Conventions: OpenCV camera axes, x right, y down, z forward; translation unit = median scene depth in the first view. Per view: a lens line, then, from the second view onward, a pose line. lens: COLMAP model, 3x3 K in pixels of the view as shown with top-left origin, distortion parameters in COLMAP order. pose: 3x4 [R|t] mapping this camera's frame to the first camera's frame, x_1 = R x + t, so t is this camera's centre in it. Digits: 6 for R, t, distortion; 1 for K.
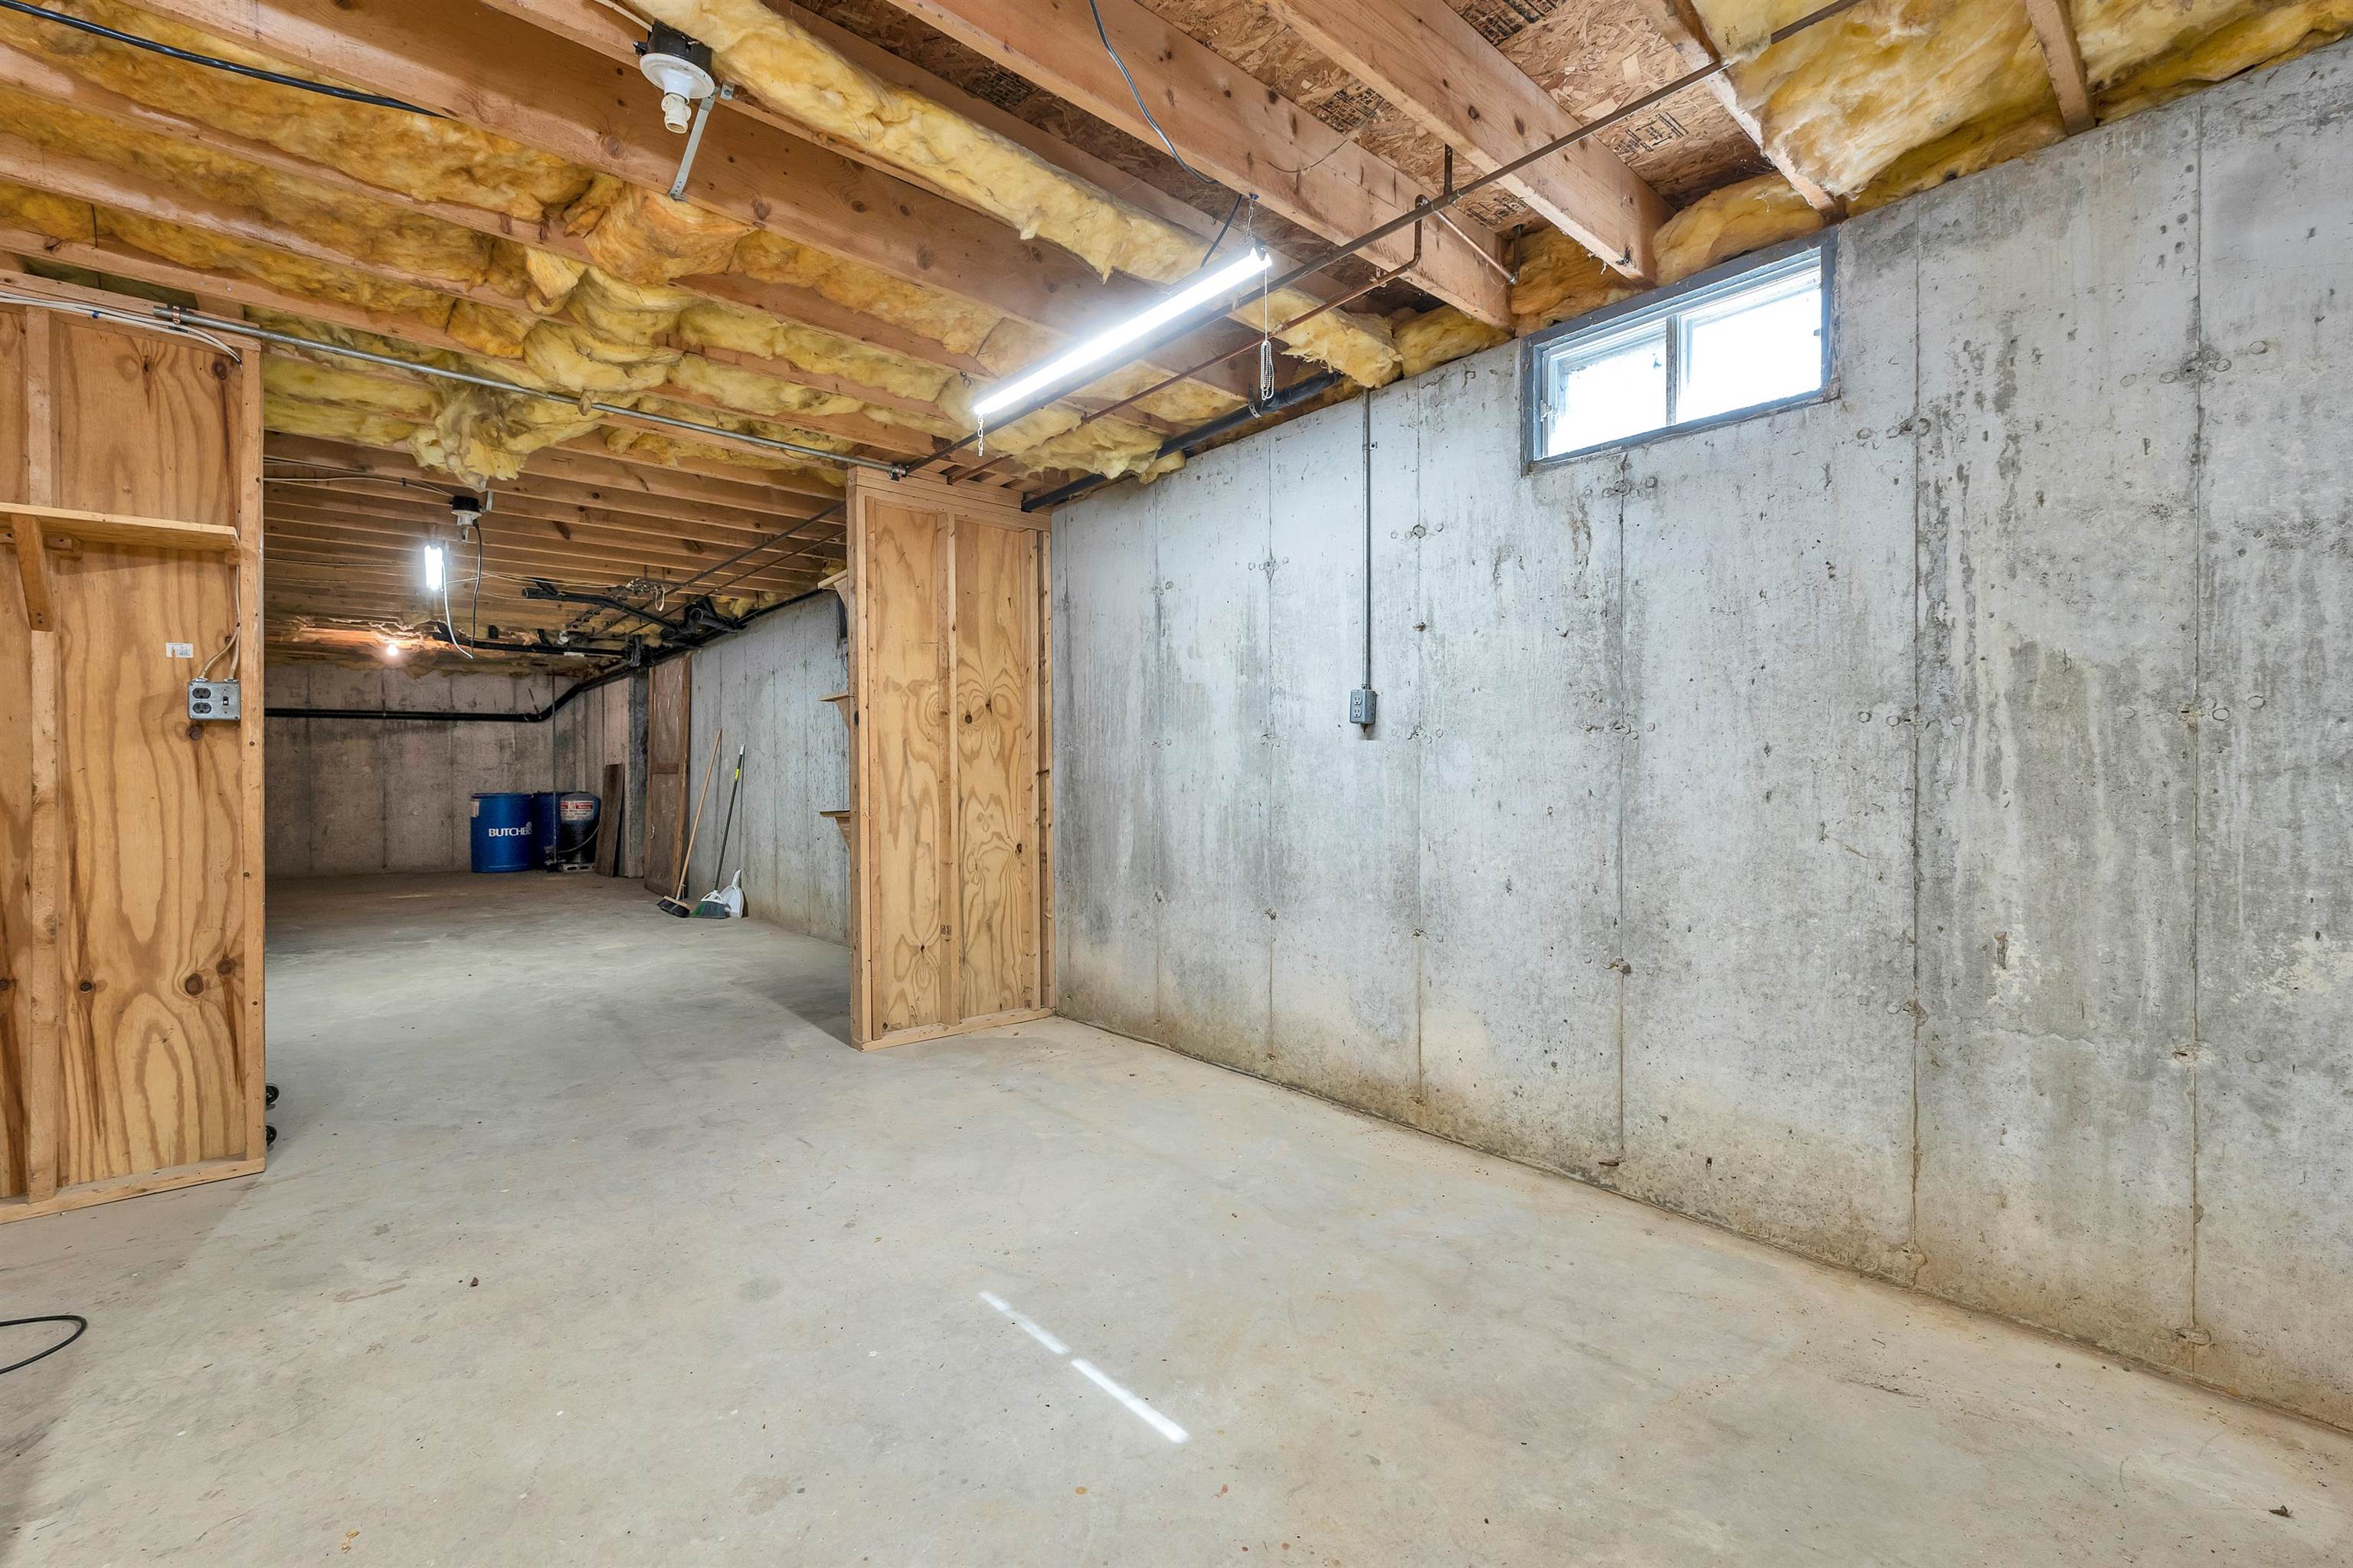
lens RADIAL K [[980.5, 0, 1179.3], [0, 980.5, 781.4], [0, 0, 1]] dist [0.000991, 0.000343]
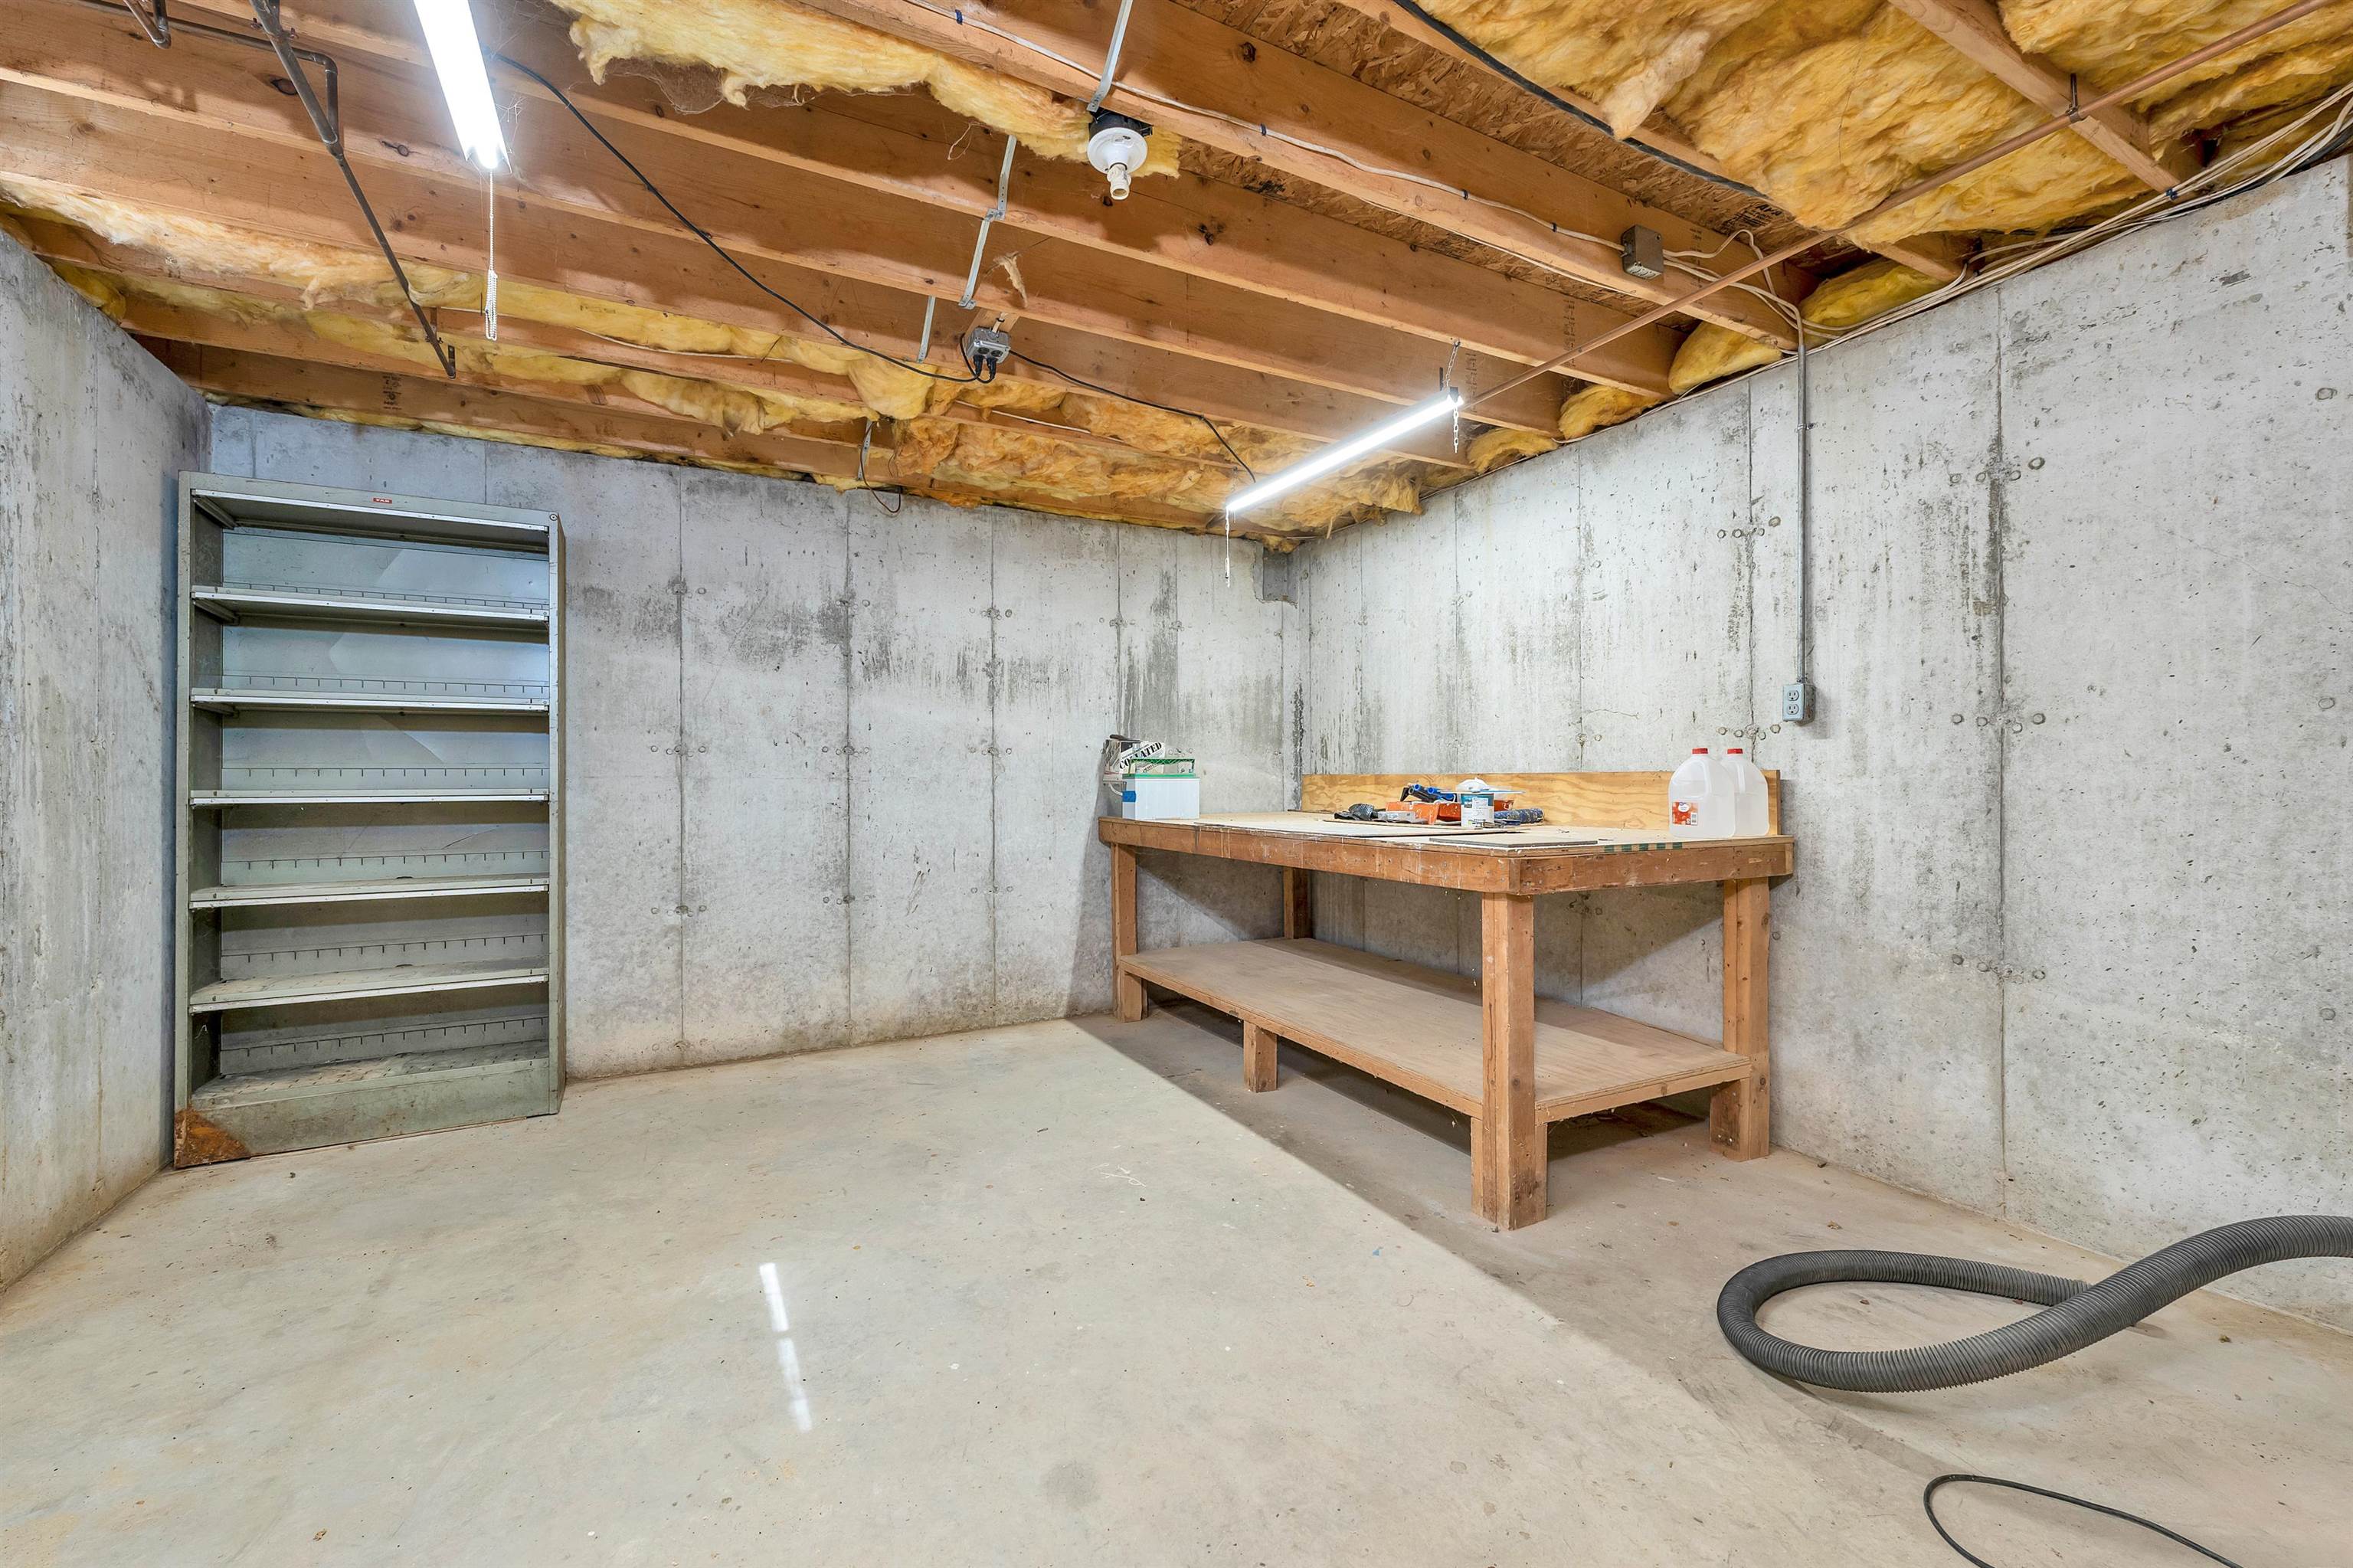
lens RADIAL K [[958.3, 0, 1171.9], [0, 958.3, 777.9], [0, 0, 1]] dist [-0.000491, -0.000144]
pose [[-0.970779, 0.007455, 0.239860, -0.785199], [0.009222, 0.999938, 0.006246, -0.011662], [-0.239799, 0.008276, -0.970787, 1.941977]]
